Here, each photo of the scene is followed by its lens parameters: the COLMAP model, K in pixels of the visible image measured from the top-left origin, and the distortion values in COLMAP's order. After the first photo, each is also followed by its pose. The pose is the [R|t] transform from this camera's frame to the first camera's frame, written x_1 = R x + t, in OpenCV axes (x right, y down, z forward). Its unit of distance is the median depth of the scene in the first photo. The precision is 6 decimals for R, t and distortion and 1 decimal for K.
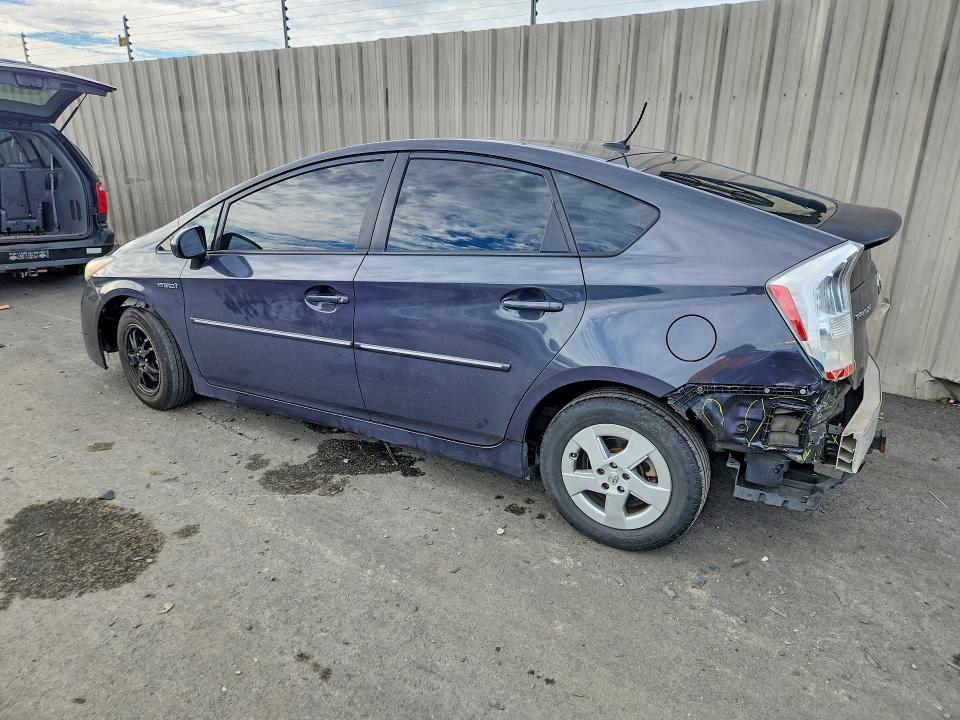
lens RADIAL K [[653.6, 0, 480.6], [0, 653.6, 362.7], [0, 0, 1]] dist [0.030618, -0.011316]
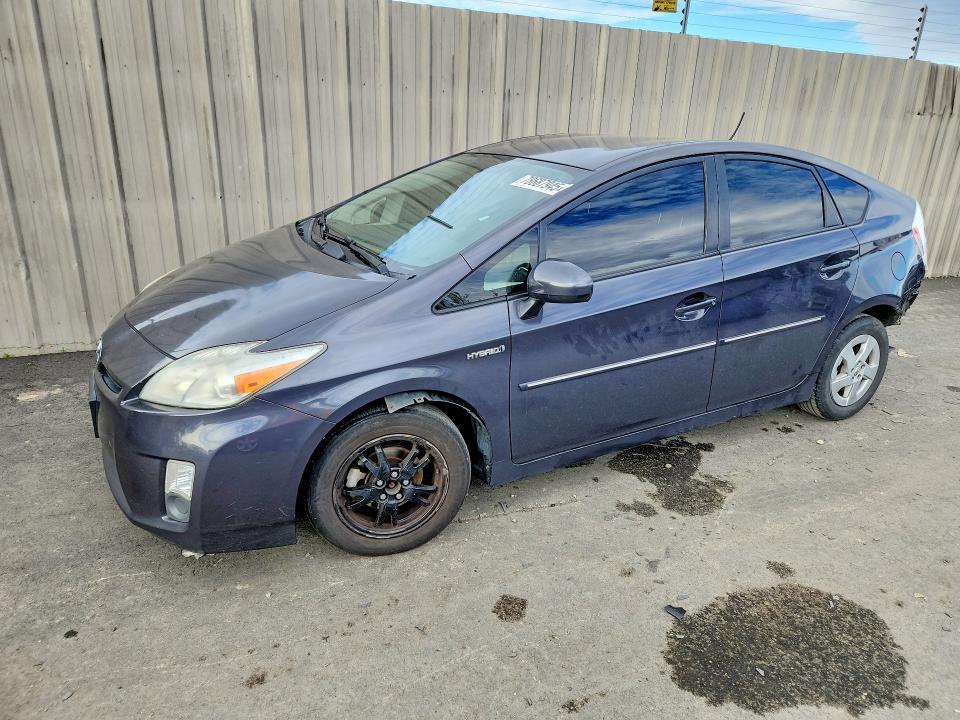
lens RADIAL K [[653.6, 0, 482.4], [0, 653.6, 361.8], [0, 0, 1]] dist [0.030618, -0.011316]
pose [[0.512118, -0.282259, 0.811212, -1.132755], [0.246042, 0.953091, 0.176299, -0.250847], [-0.822921, 0.109306, 0.557543, 0.668765]]
